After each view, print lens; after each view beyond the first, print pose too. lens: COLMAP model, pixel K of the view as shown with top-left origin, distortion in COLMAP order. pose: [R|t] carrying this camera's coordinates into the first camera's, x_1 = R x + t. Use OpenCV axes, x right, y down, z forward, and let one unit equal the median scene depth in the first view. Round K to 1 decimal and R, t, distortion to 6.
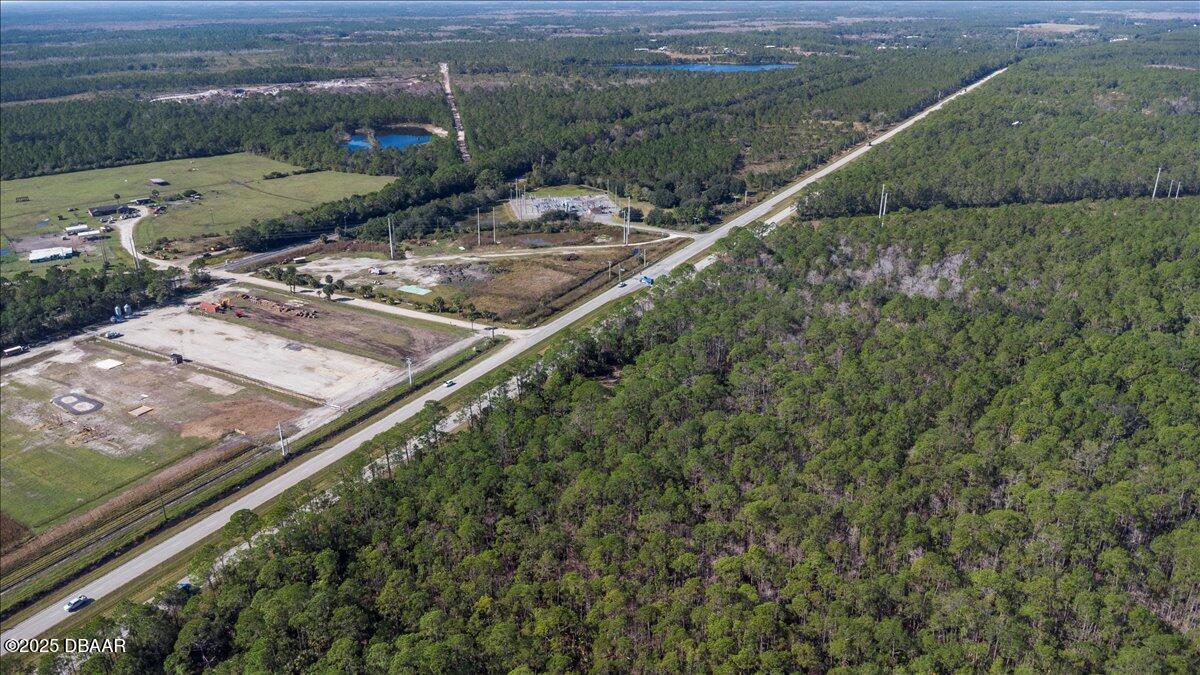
lens RADIAL K [[867.8, 0, 597.5], [0, 867.8, 333.5], [0, 0, 1]] dist [0.041510, -0.052138]
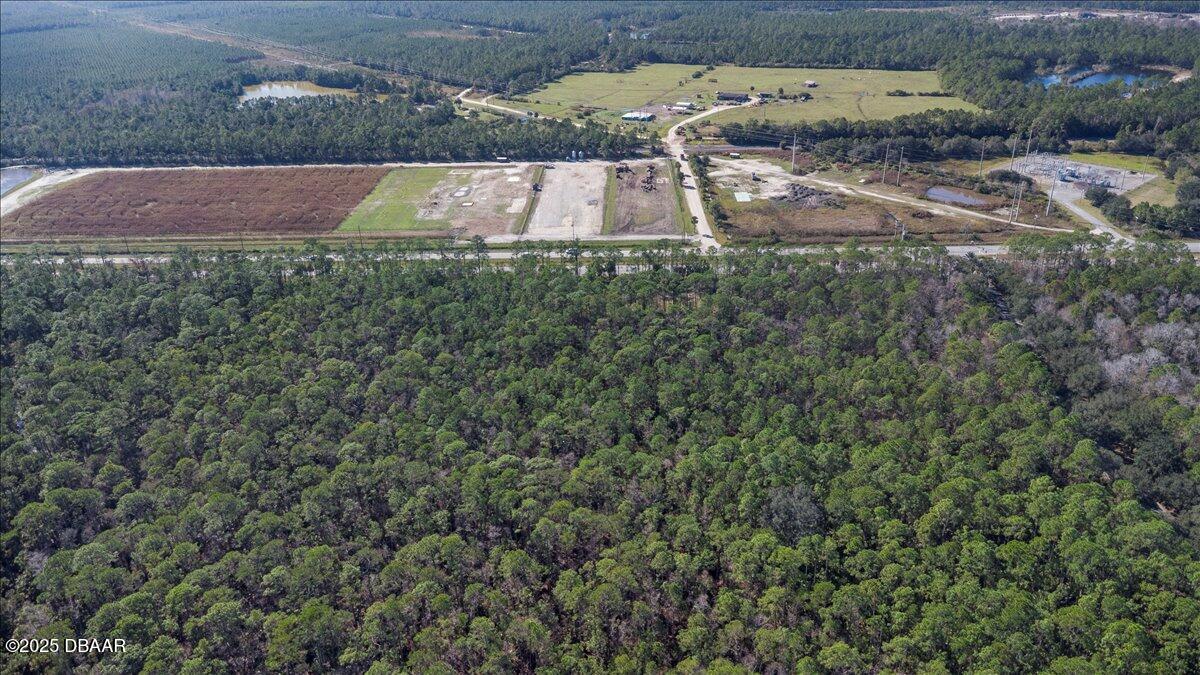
lens RADIAL K [[869.9, 0, 597.7], [0, 869.9, 332.8], [0, 0, 1]] dist [0.023141, -0.001972]
pose [[0.470832, 0.367950, -0.801829, 0.631894], [-0.299820, 0.921514, 0.246819, -0.105613], [0.829714, 0.124195, 0.544197, 0.265983]]
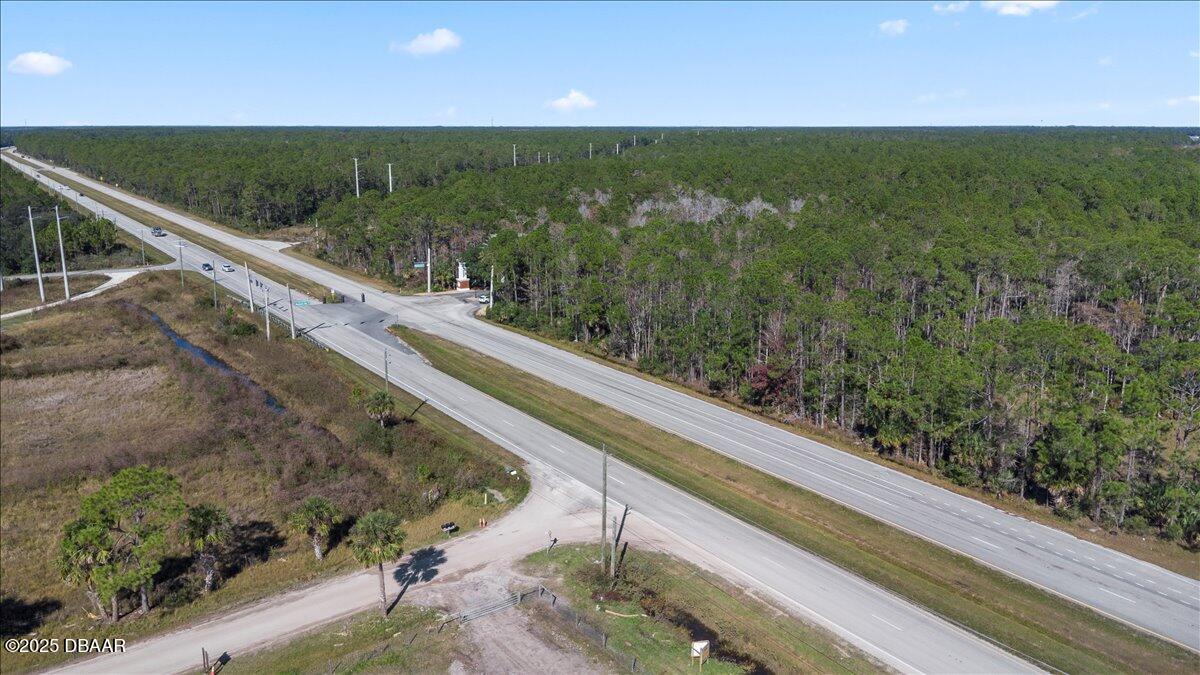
lens RADIAL K [[869.9, 0, 597.7], [0, 869.9, 332.8], [0, 0, 1]] dist [0.023141, -0.001972]
pose [[0.398710, -0.207852, 0.893212, -0.229575], [0.333285, 0.940223, 0.070021, -0.046455], [-0.854372, 0.269776, 0.444150, 0.751638]]
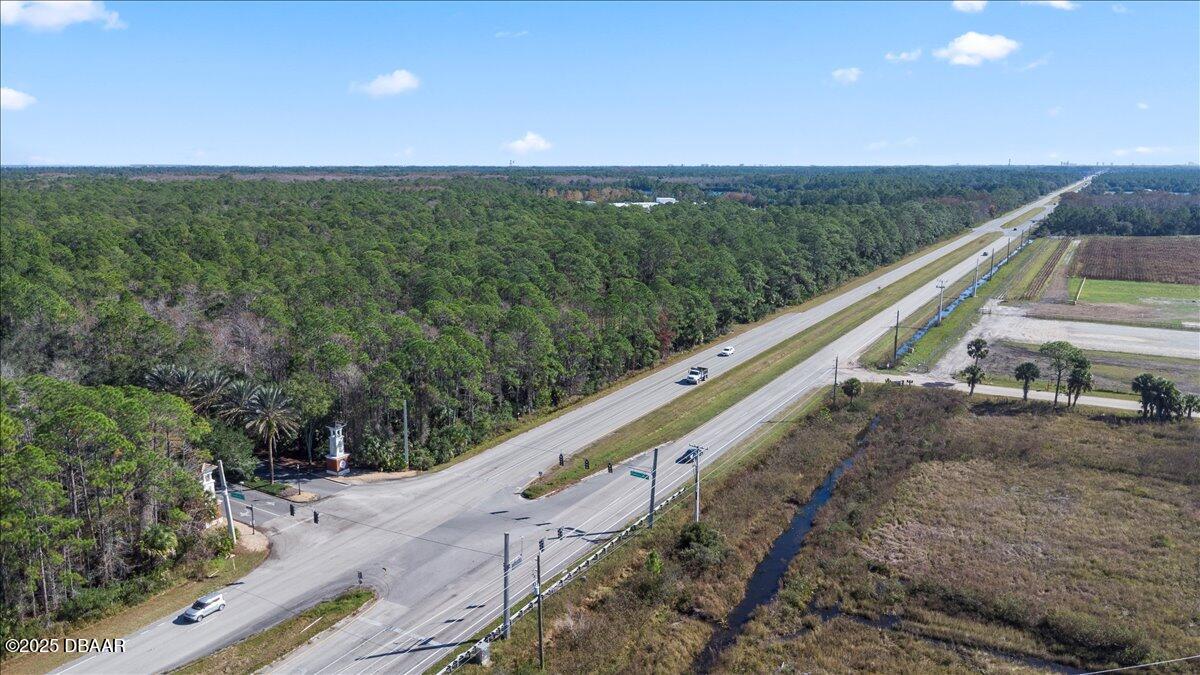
lens RADIAL K [[880.5, 0, 597.1], [0, 880.5, 335.4], [0, 0, 1]] dist [0.020326, -0.001976]
pose [[-0.999989, 0.003947, -0.002597, 0.039142], [0.001922, 0.842039, 0.539413, -0.223786], [0.004316, 0.539402, -0.842038, 1.166543]]
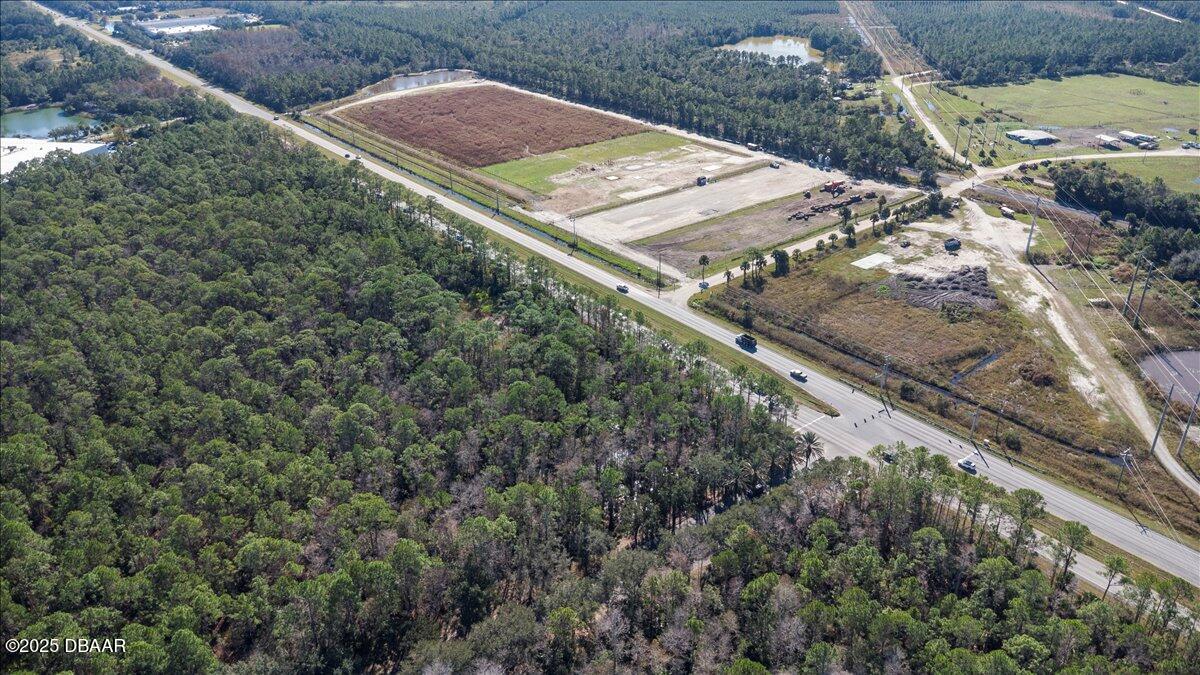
lens RADIAL K [[864.6, 0, 593.7], [0, 864.6, 337.5], [0, 0, 1]] dist [0.019153, 0.001233]
pose [[-0.377720, 0.426396, -0.821897, 0.520190], [-0.321456, 0.772054, 0.548269, -0.327109], [0.868328, 0.471296, -0.154553, 0.915163]]
